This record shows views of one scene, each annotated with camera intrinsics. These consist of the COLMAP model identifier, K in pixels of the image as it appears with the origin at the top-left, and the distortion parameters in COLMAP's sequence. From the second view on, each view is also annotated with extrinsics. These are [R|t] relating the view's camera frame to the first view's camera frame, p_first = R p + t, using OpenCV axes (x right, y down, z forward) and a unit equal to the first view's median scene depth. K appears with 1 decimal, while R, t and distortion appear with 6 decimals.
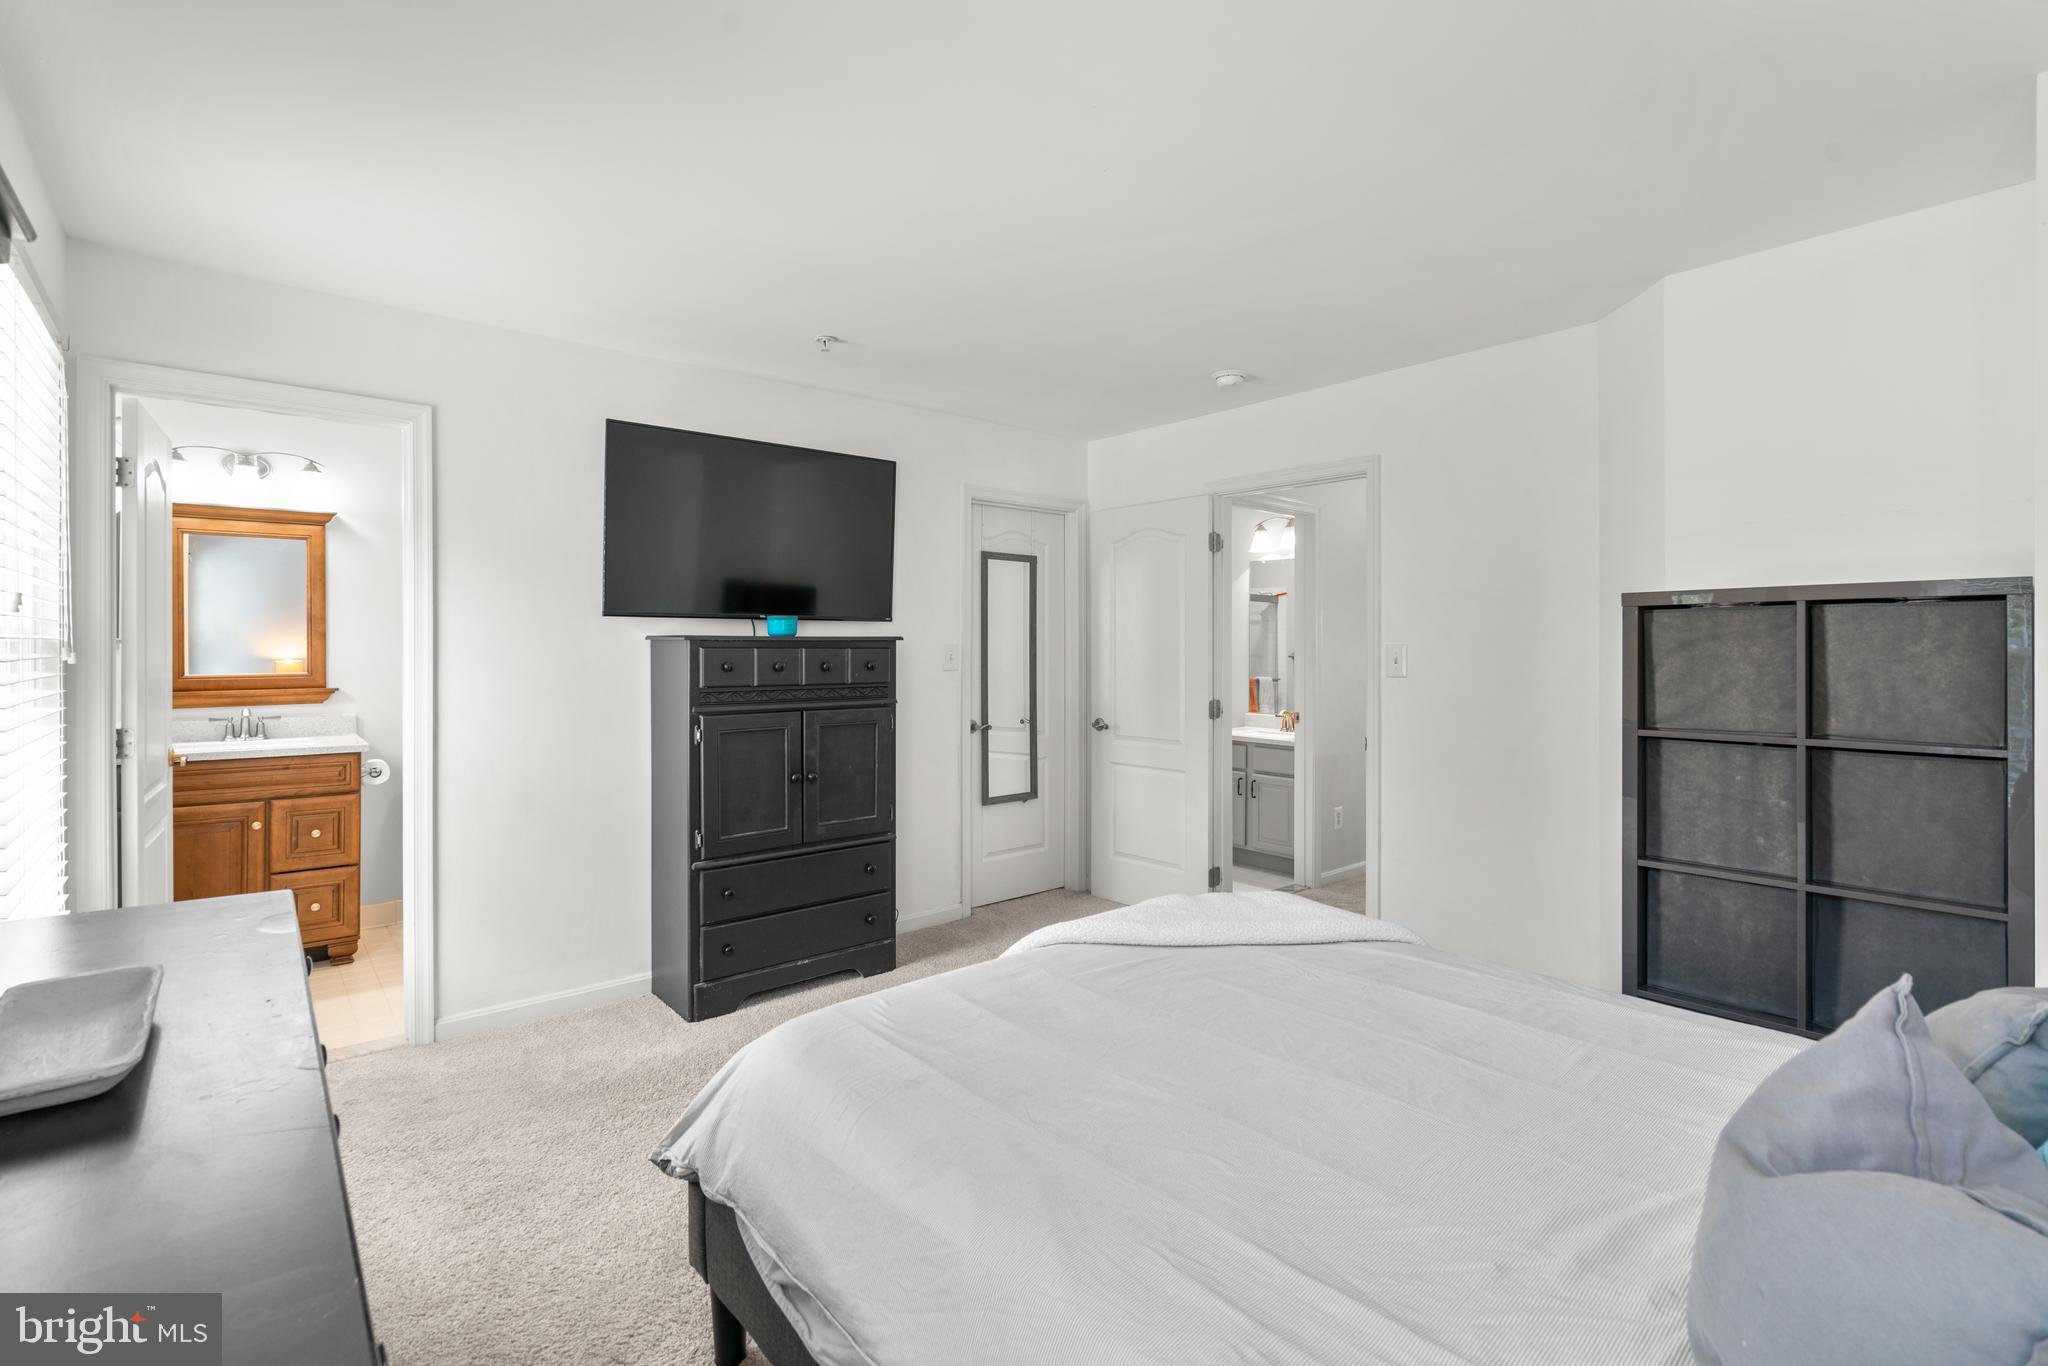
lens RADIAL K [[928.5, 0, 1019.8], [0, 928.5, 660.7], [0, 0, 1]] dist [-0.009603, 0.004844]
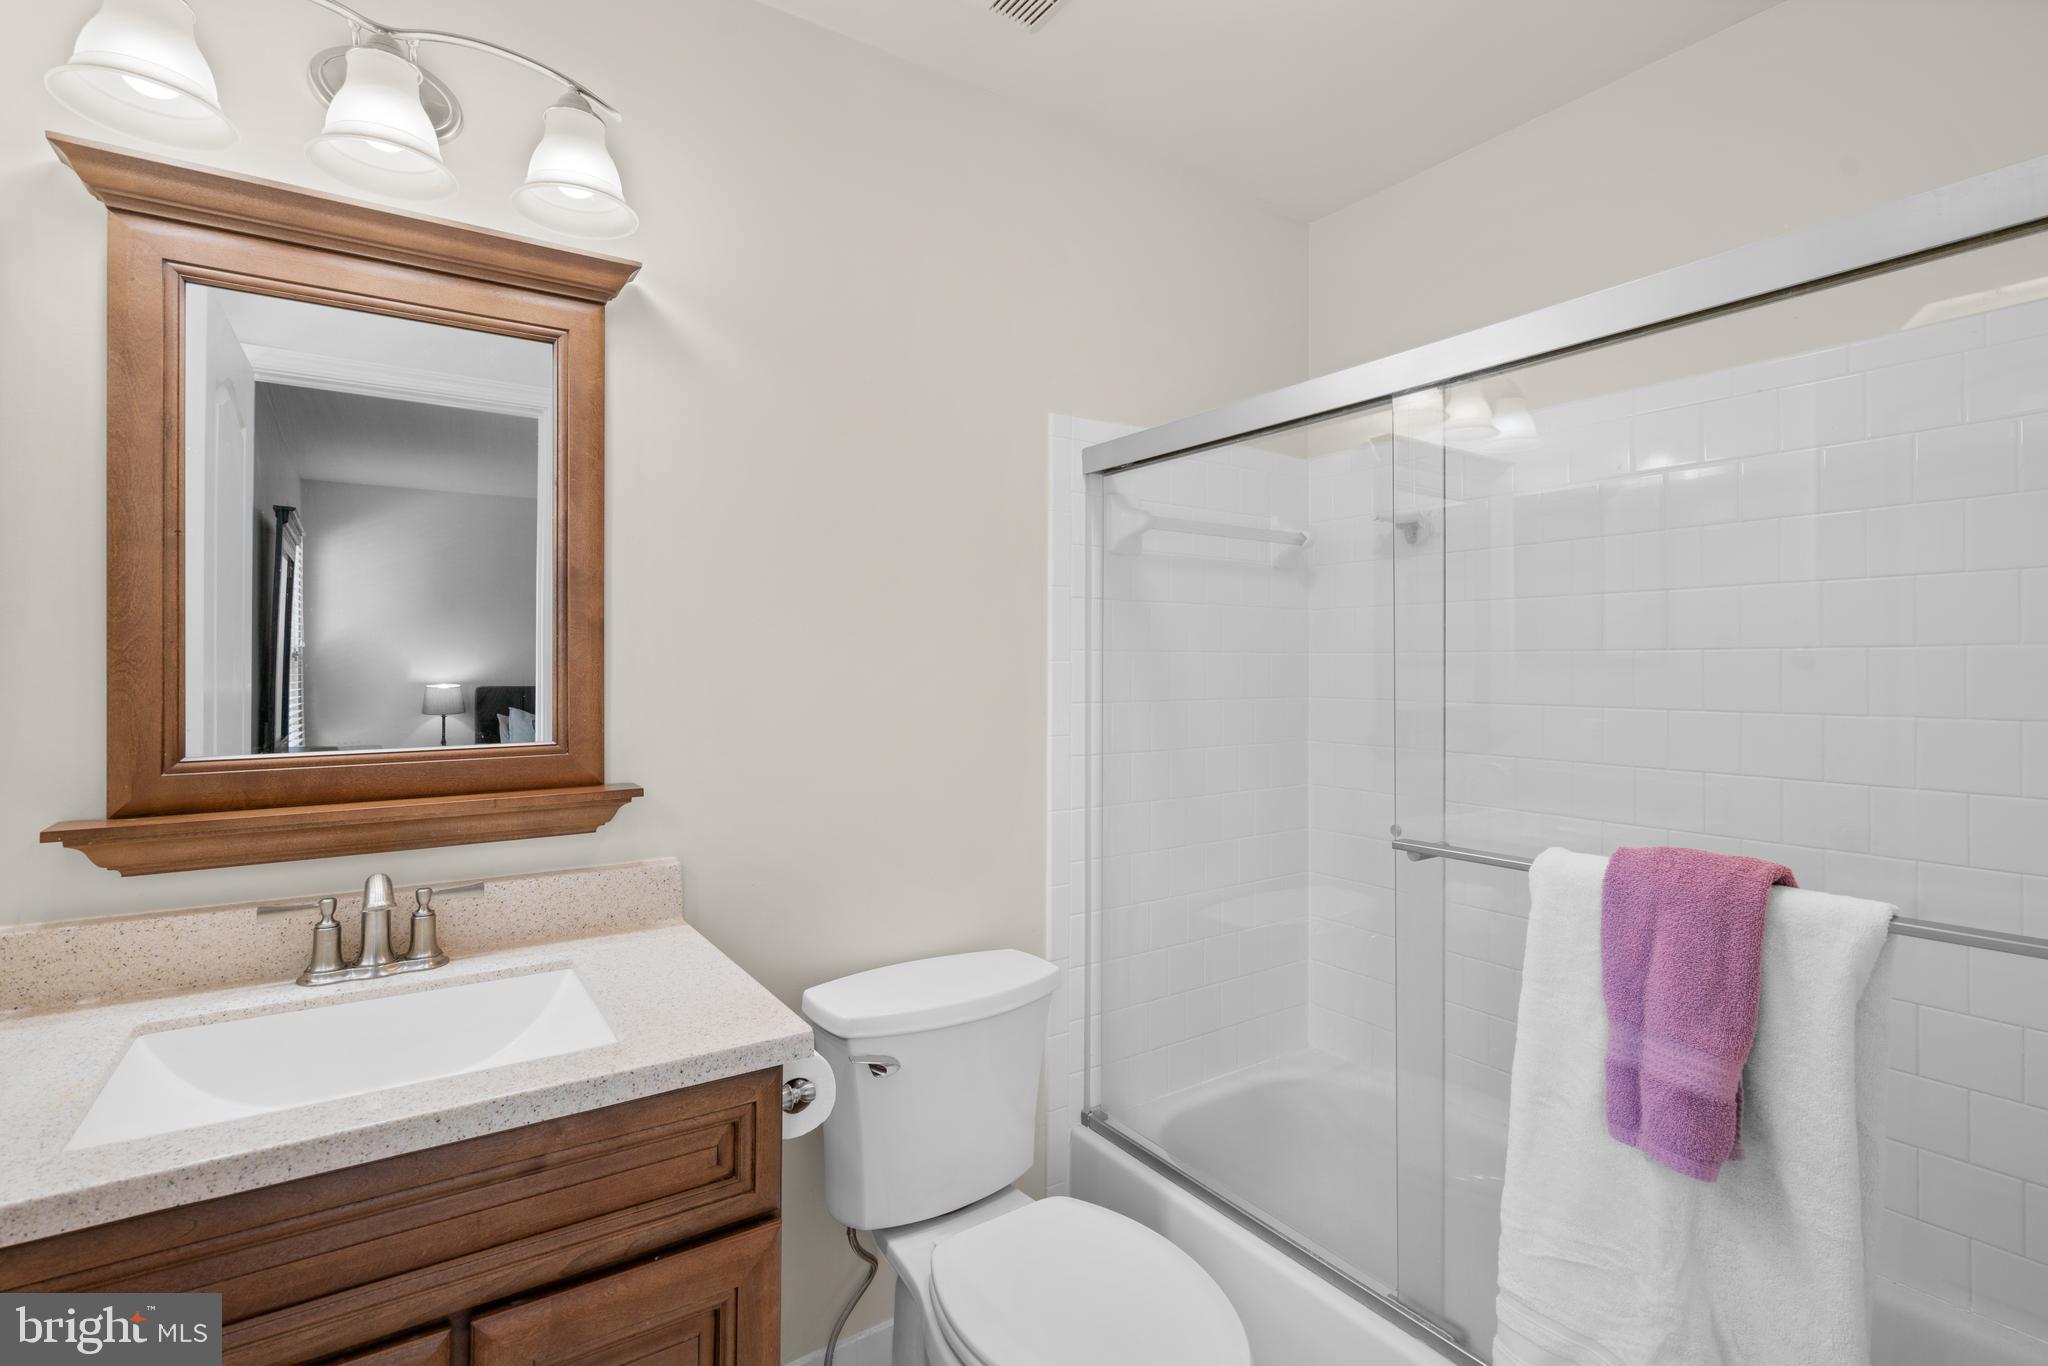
lens RADIAL K [[928.5, 0, 1025.8], [0, 928.5, 689.2], [0, 0, 1]] dist [-0.009603, 0.004844]
pose [[0.995593, 0.004979, -0.093645, -0.584235], [-0.005709, 0.999955, -0.007532, -0.003924], [0.093604, 0.008033, 0.995577, 0.700799]]
